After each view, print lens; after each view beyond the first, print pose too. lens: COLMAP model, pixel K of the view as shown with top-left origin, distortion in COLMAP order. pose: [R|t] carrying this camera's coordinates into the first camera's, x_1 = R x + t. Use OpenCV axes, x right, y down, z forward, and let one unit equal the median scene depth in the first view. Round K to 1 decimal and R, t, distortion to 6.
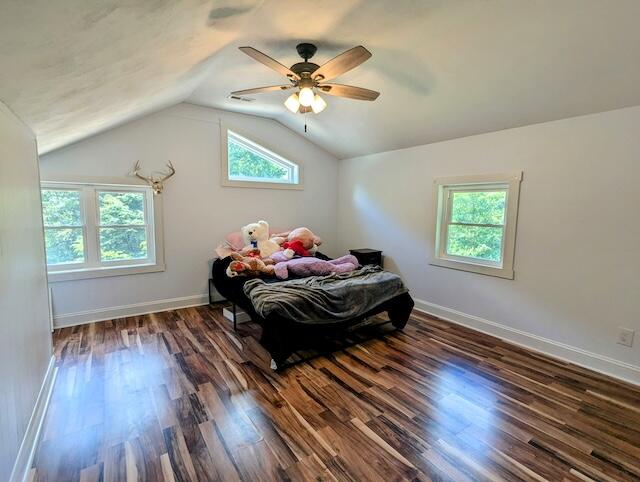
lens RADIAL K [[301.8, 0, 316.3], [0, 301.8, 240.0], [0, 0, 1]] dist [-0.003350, -0.001197]
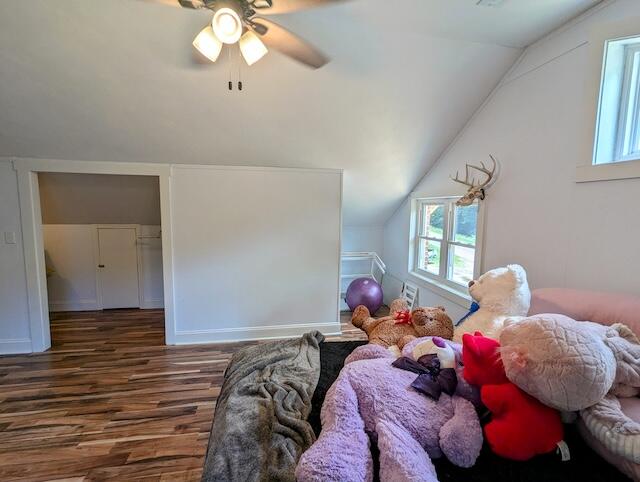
lens RADIAL K [[301.8, 0, 316.3], [0, 301.8, 240.0], [0, 0, 1]] dist [-0.003350, -0.001197]
pose [[-0.415325, 0.070684, -0.906923, 0.533926], [-0.126227, 0.982854, 0.134407, -0.214800], [0.900873, 0.170301, -0.399281, 1.745019]]
